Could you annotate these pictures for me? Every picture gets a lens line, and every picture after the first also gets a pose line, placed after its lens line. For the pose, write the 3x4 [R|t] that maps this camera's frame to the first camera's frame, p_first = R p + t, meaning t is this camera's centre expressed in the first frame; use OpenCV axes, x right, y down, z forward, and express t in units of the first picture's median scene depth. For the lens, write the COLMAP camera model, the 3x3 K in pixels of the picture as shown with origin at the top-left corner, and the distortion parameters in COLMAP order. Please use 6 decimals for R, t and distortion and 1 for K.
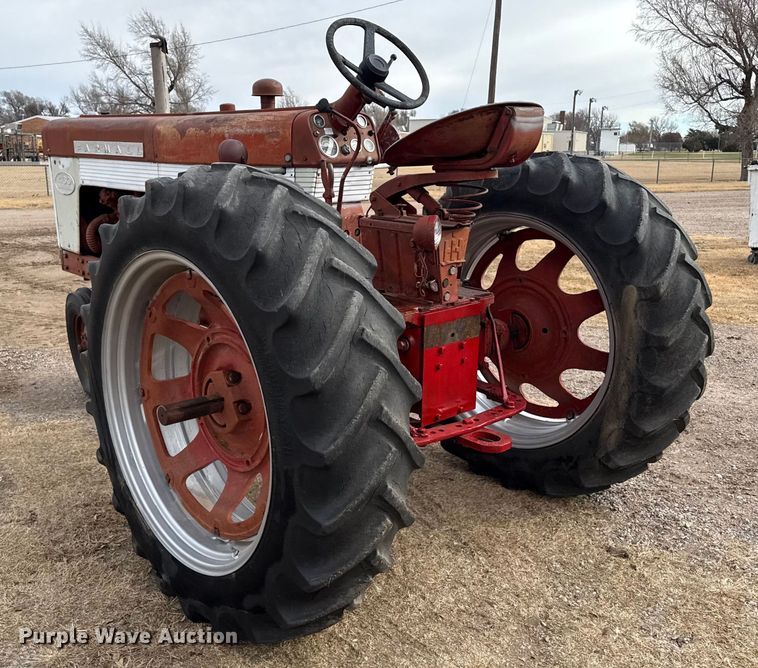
lens RADIAL K [[925.0, 0, 377.7], [0, 925.0, 335.2], [0, 0, 1]] dist [-0.021495, 0.000000]
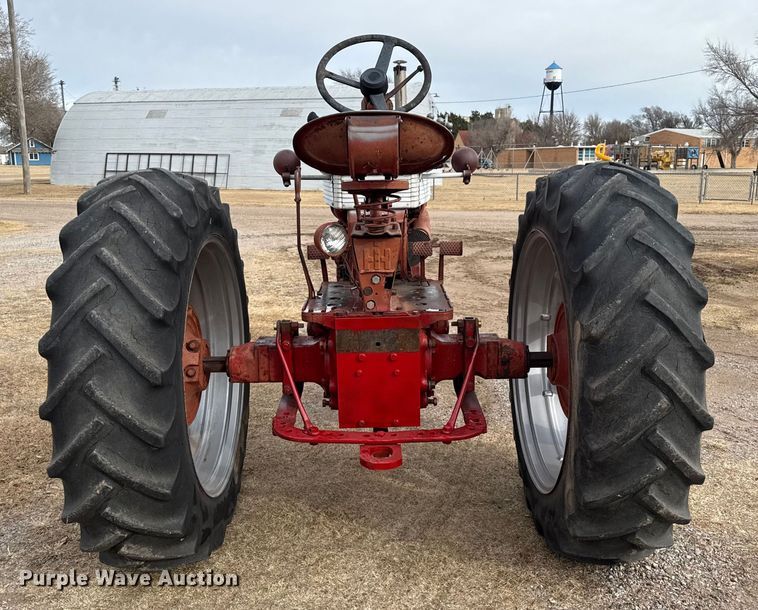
lens RADIAL K [[820.4, 0, 381.8], [0, 820.4, 303.9], [0, 0, 1]] dist [0.100360, 0.000000]
pose [[0.731848, 0.123425, -0.670198, 0.246133], [-0.141458, 0.989555, 0.027768, -0.024933], [0.666625, 0.074483, 0.741663, 0.123416]]
